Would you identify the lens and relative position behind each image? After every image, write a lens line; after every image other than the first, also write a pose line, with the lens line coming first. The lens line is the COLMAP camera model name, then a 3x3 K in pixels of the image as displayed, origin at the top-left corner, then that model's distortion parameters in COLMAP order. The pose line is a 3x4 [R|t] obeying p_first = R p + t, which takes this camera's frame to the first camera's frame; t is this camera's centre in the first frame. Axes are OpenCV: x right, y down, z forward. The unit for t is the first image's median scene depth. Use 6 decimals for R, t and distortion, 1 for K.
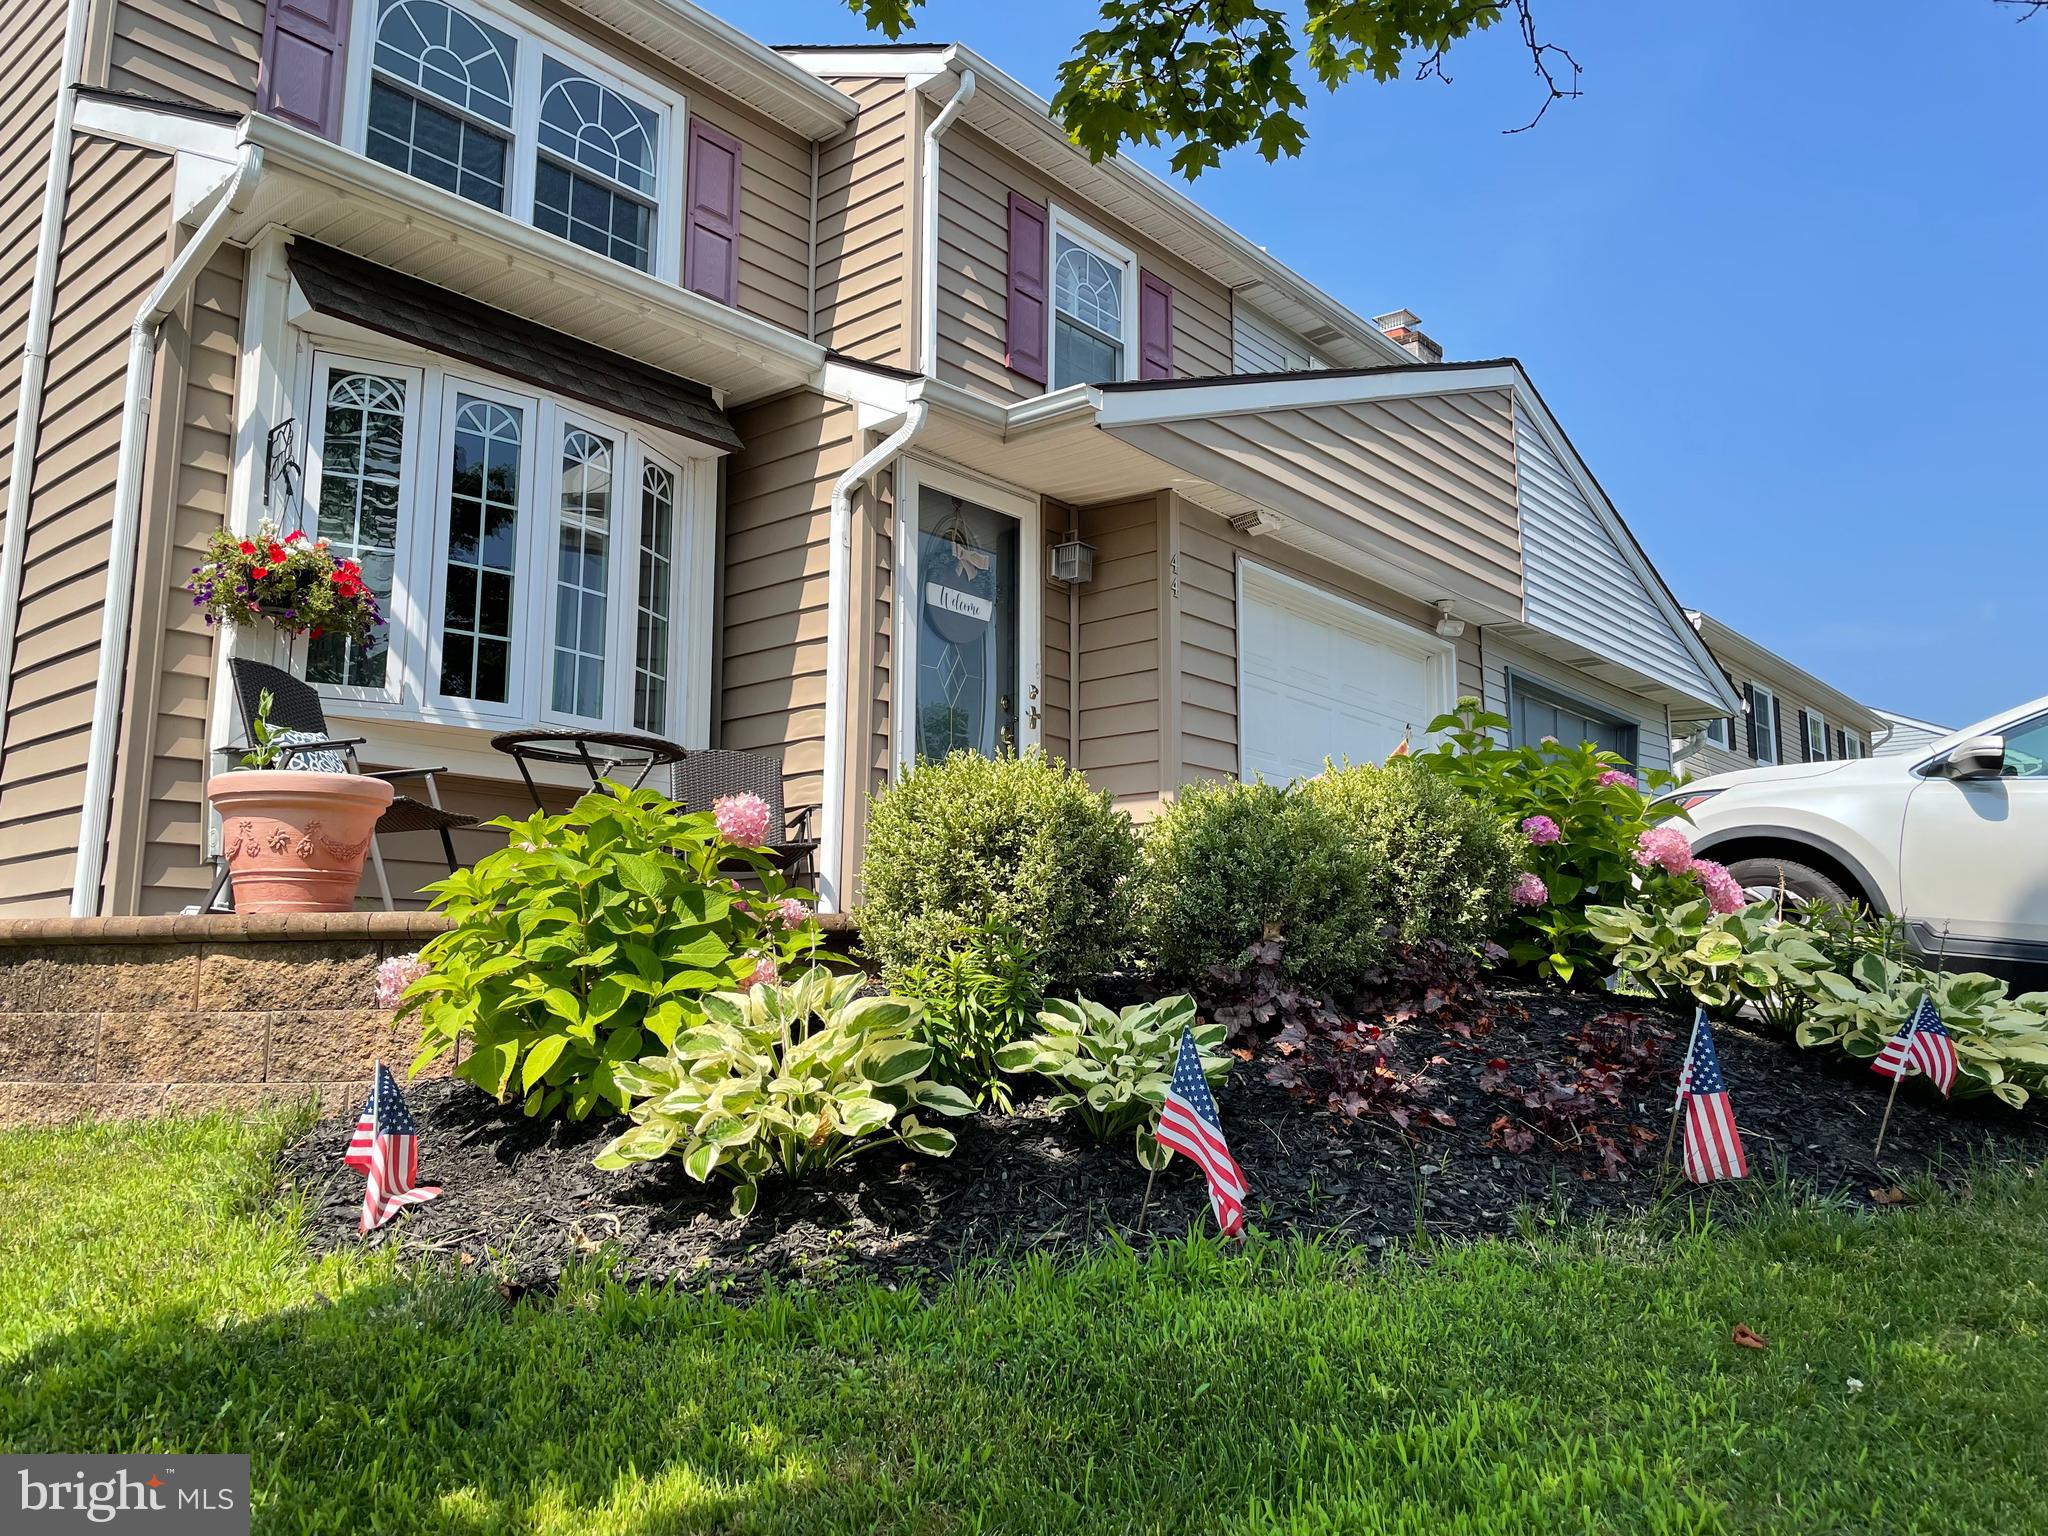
lens RADIAL K [[1531.1, 0, 1060.5], [0, 1531.1, 744.8], [0, 0, 1]] dist [0.053893, -0.013201]
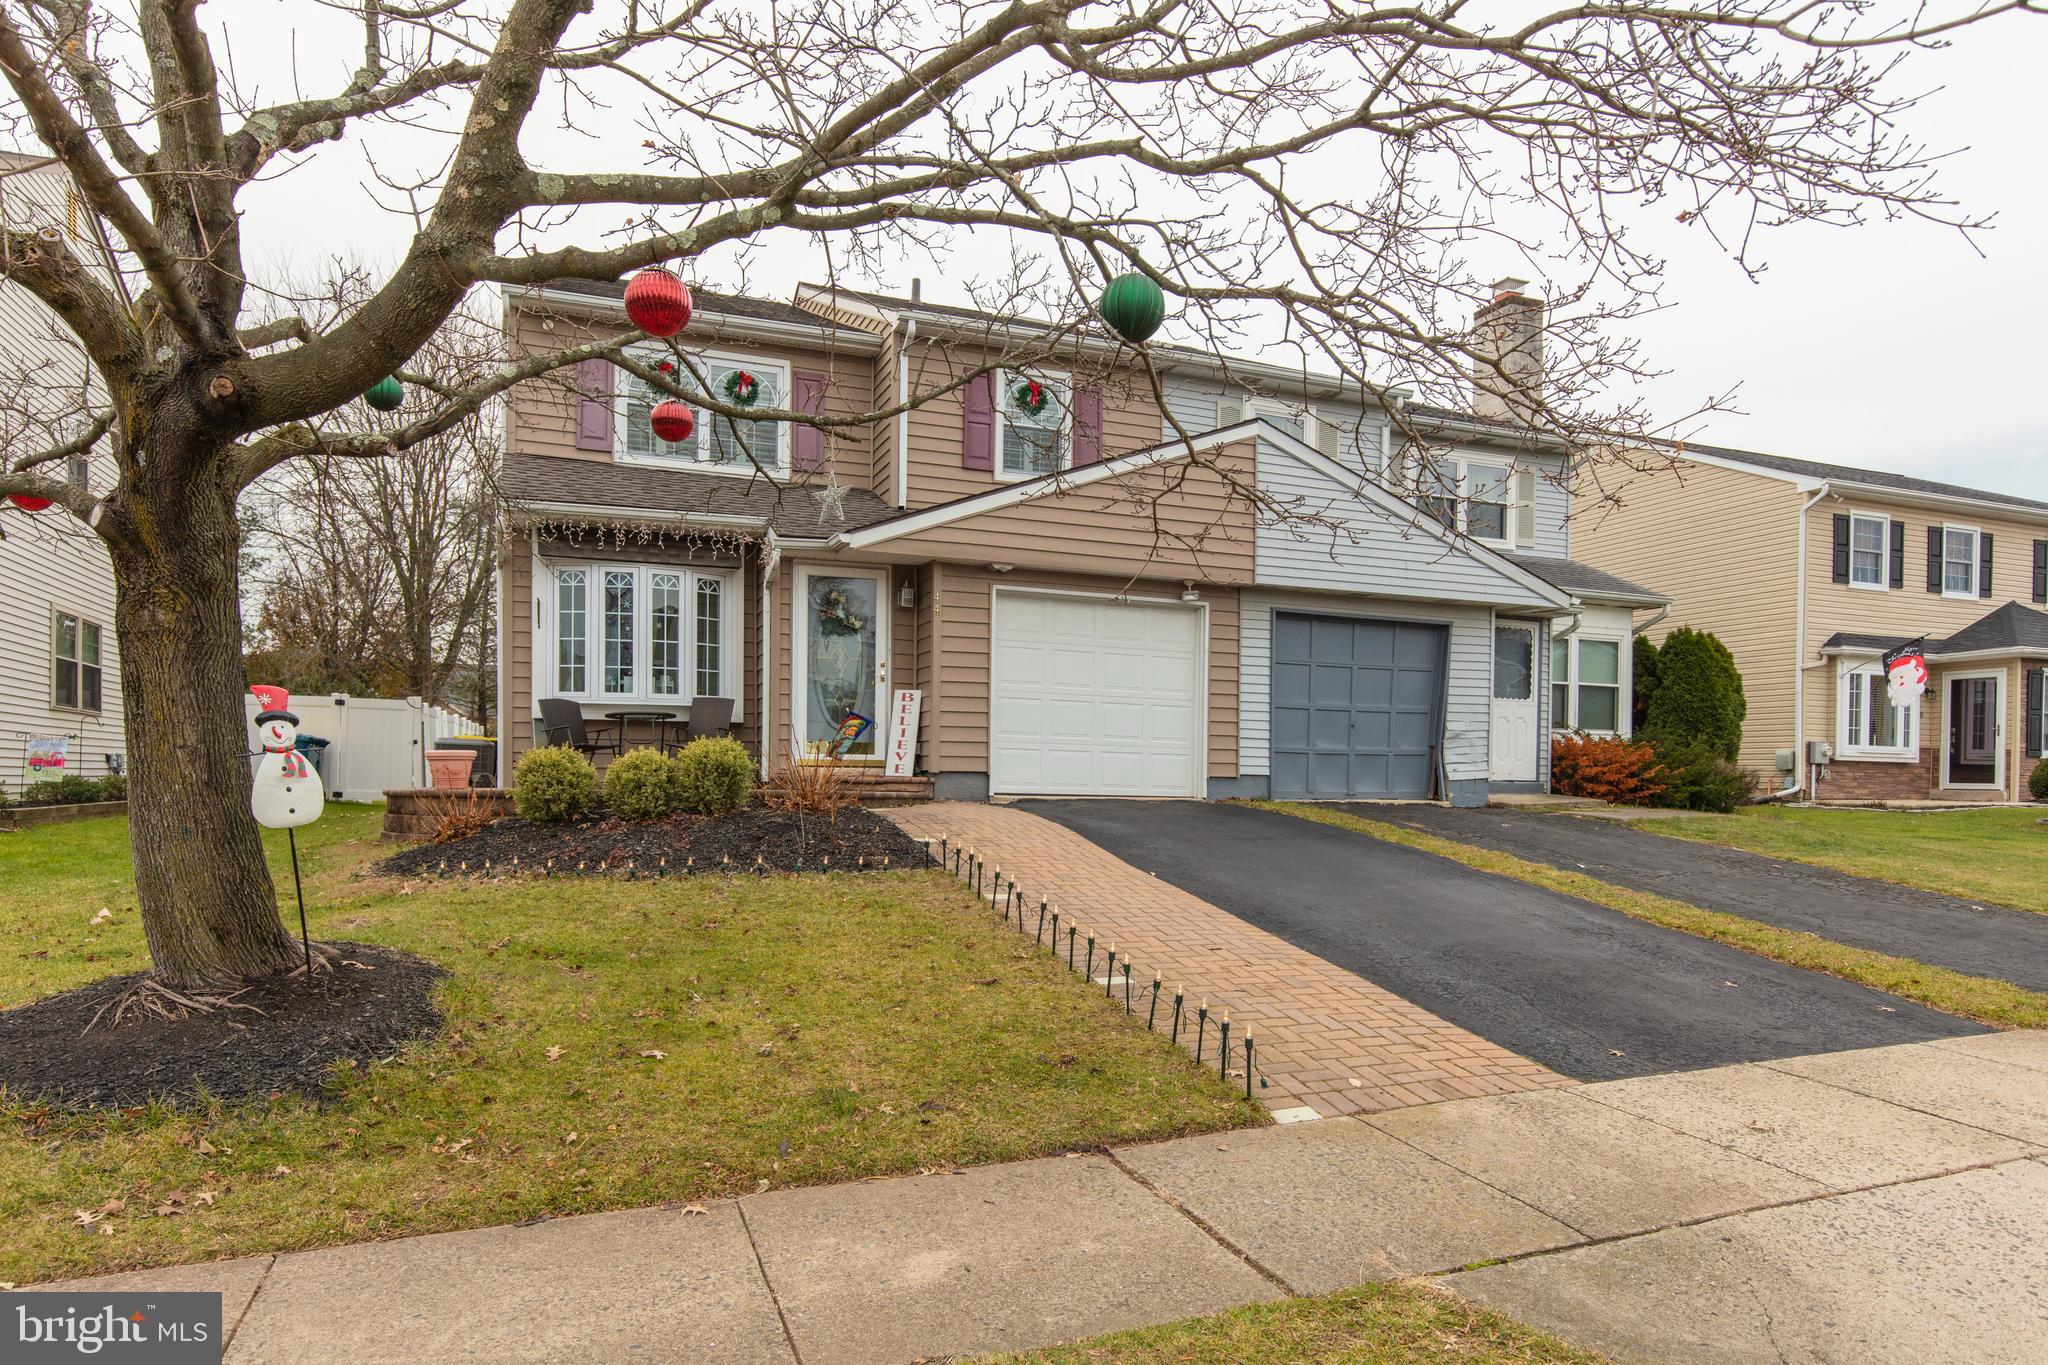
lens RADIAL K [[1209.6, 0, 1066.6], [0, 1209.6, 785.9], [0, 0, 1]] dist [0.000670, -0.003707]
pose [[0.892629, 0.006200, -0.450749, 0.954686], [0.069069, 0.986218, 0.150345, -0.101309], [0.445469, -0.165335, 0.879899, -0.380638]]
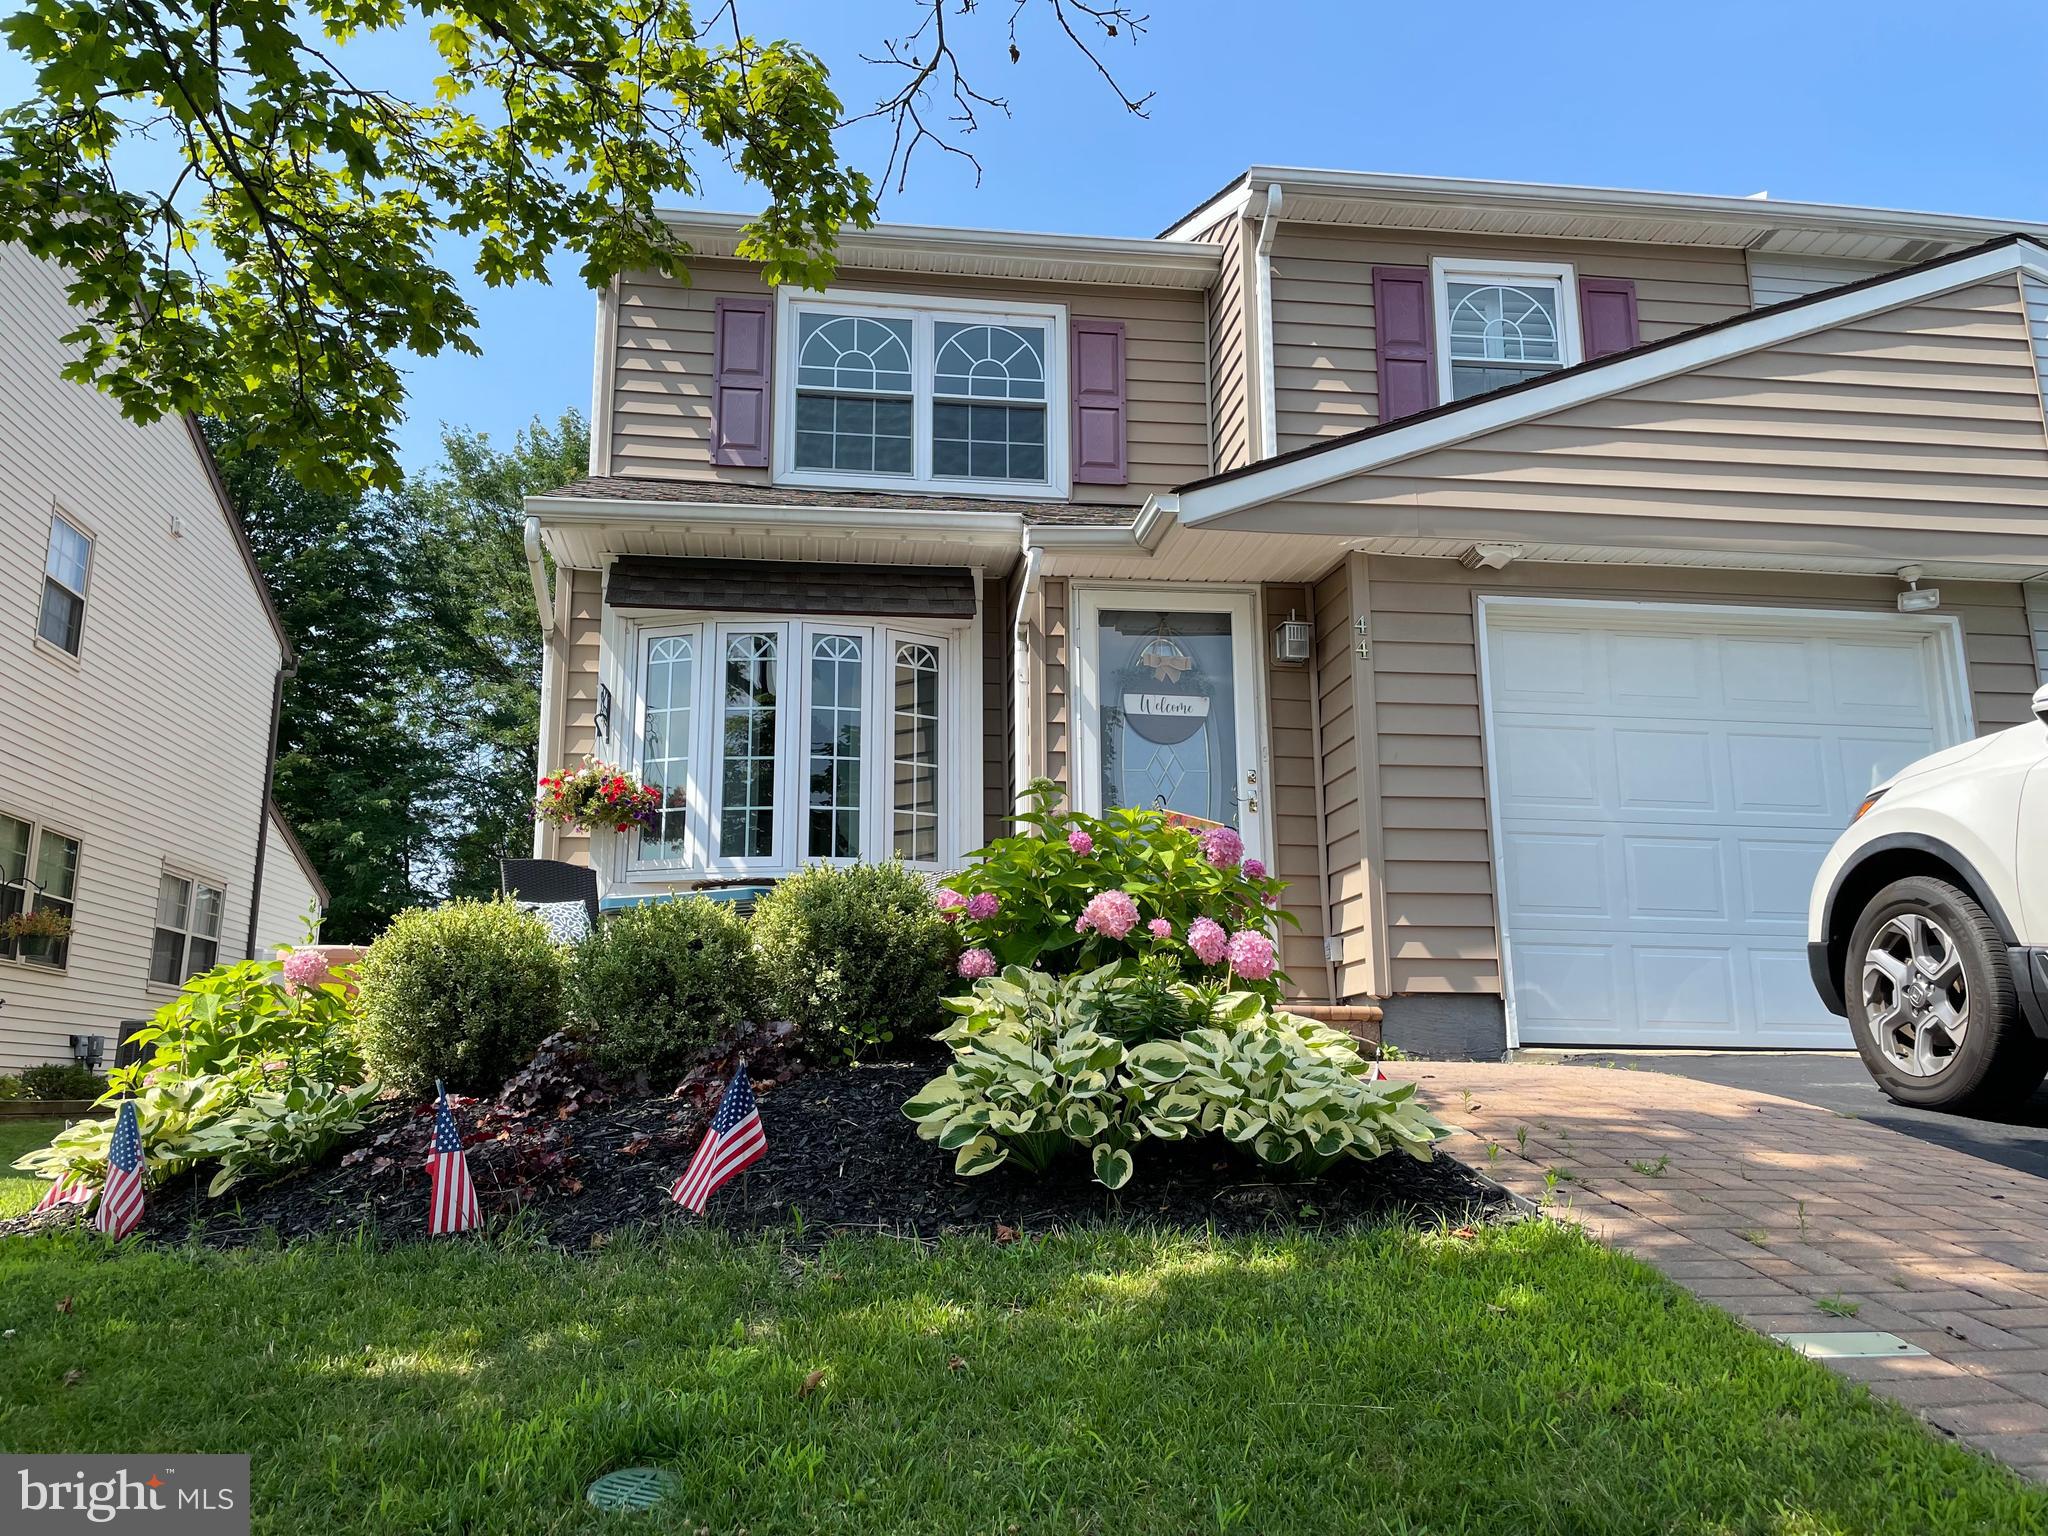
lens RADIAL K [[1531.1, 0, 1050.4], [0, 1531.1, 759.9], [0, 0, 1]] dist [0.053893, -0.013201]
pose [[0.748923, -0.148297, -0.645851, 0.543064], [0.119688, 0.988880, -0.088272, 0.028946], [0.651759, -0.011192, 0.758344, 0.128017]]
